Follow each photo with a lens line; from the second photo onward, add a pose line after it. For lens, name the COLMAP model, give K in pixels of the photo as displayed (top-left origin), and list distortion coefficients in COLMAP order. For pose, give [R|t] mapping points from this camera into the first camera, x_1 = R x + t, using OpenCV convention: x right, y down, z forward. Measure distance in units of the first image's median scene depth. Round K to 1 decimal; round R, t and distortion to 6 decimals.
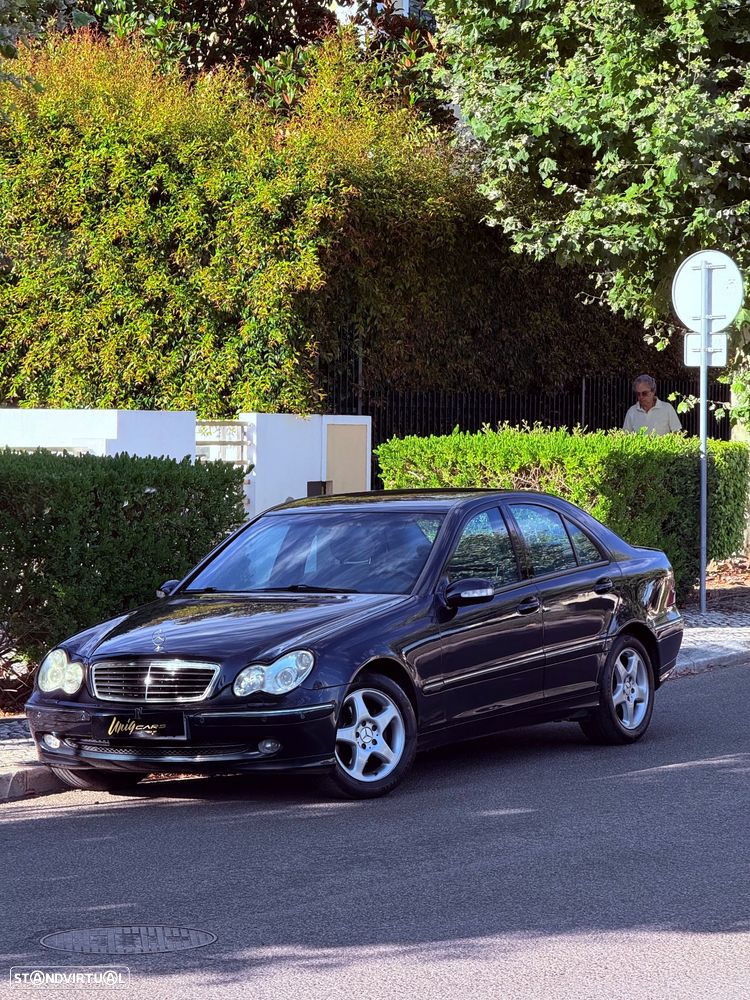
lens RADIAL K [[3456.7, 0, 392.8], [0, 3456.7, 502.1], [0, 0, 1]] dist [0.218395, 3.042298]
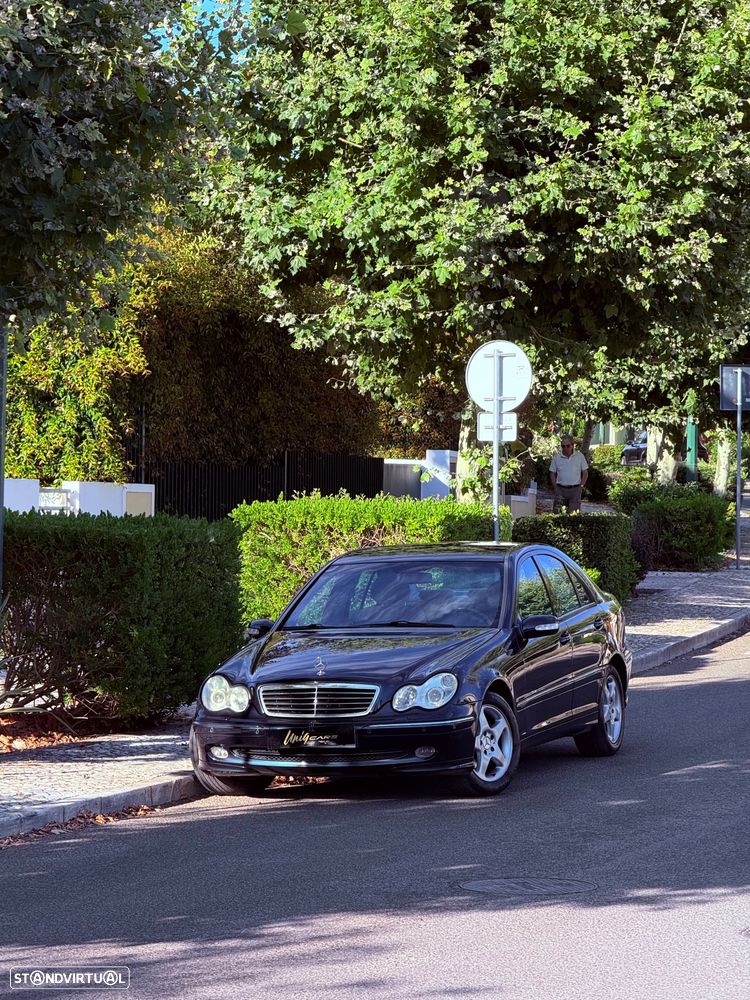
lens RADIAL K [[3456.7, 0, 392.8], [0, 3456.7, 502.1], [0, 0, 1]] dist [0.218395, 3.042298]
pose [[0.976129, 0.001605, 0.217185, -0.203653], [0.003158, 0.999762, -0.021583, 0.005932], [-0.217168, 0.021754, 0.975892, -0.121148]]
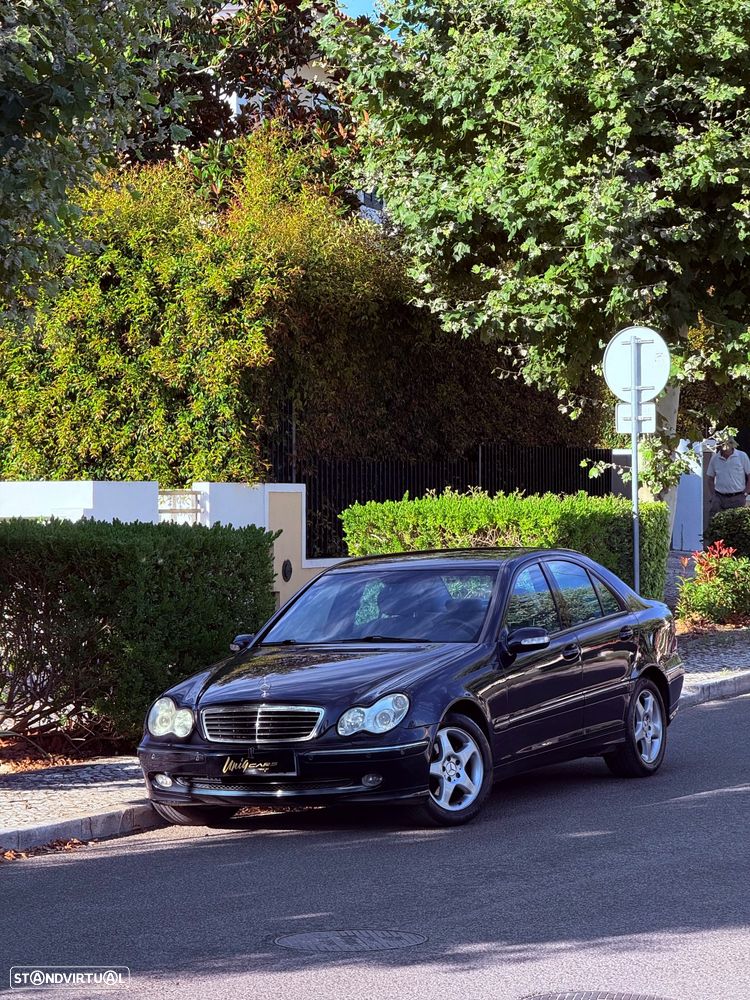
lens RADIAL K [[3456.7, 0, 392.8], [0, 3456.7, 502.1], [0, 0, 1]] dist [0.218395, 3.042298]
pose [[0.996591, -0.013955, 0.081309, -0.077751], [0.015510, 0.999708, -0.018518, 0.001083], [-0.081027, 0.019716, 0.996517, -0.076265]]
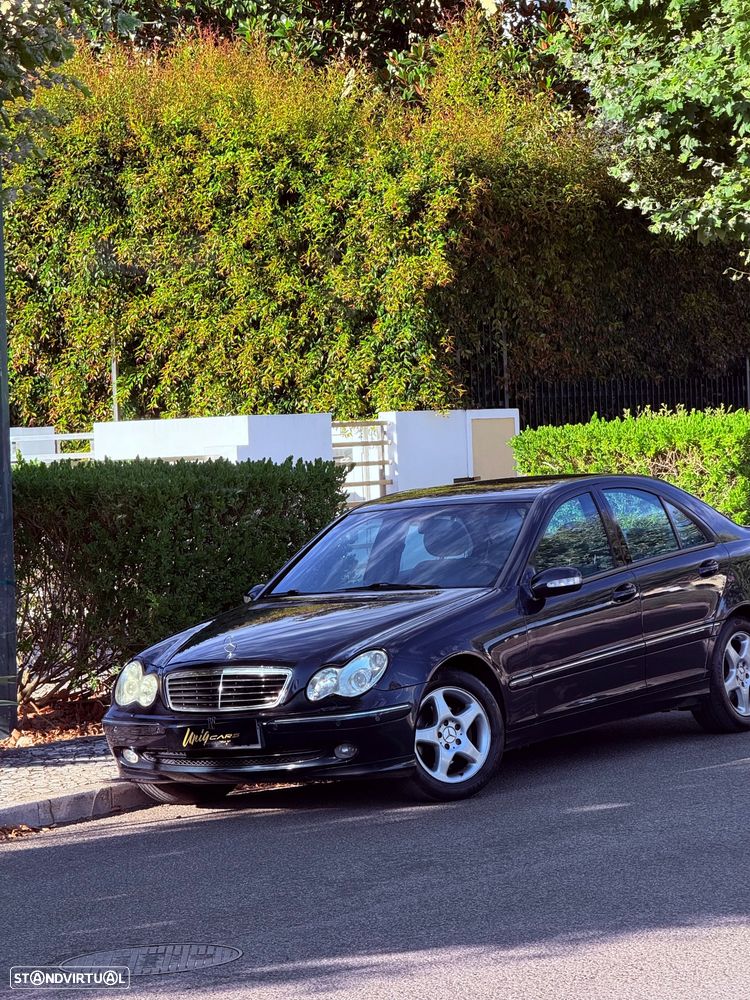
lens RADIAL K [[3456.7, 0, 392.8], [0, 3456.7, 502.1], [0, 0, 1]] dist [0.218395, 3.042298]
pose [[0.995963, -0.051366, -0.073622, 0.034153], [0.051295, 0.998679, -0.002856, 0.003009], [0.073671, -0.000932, 0.997282, 0.024734]]
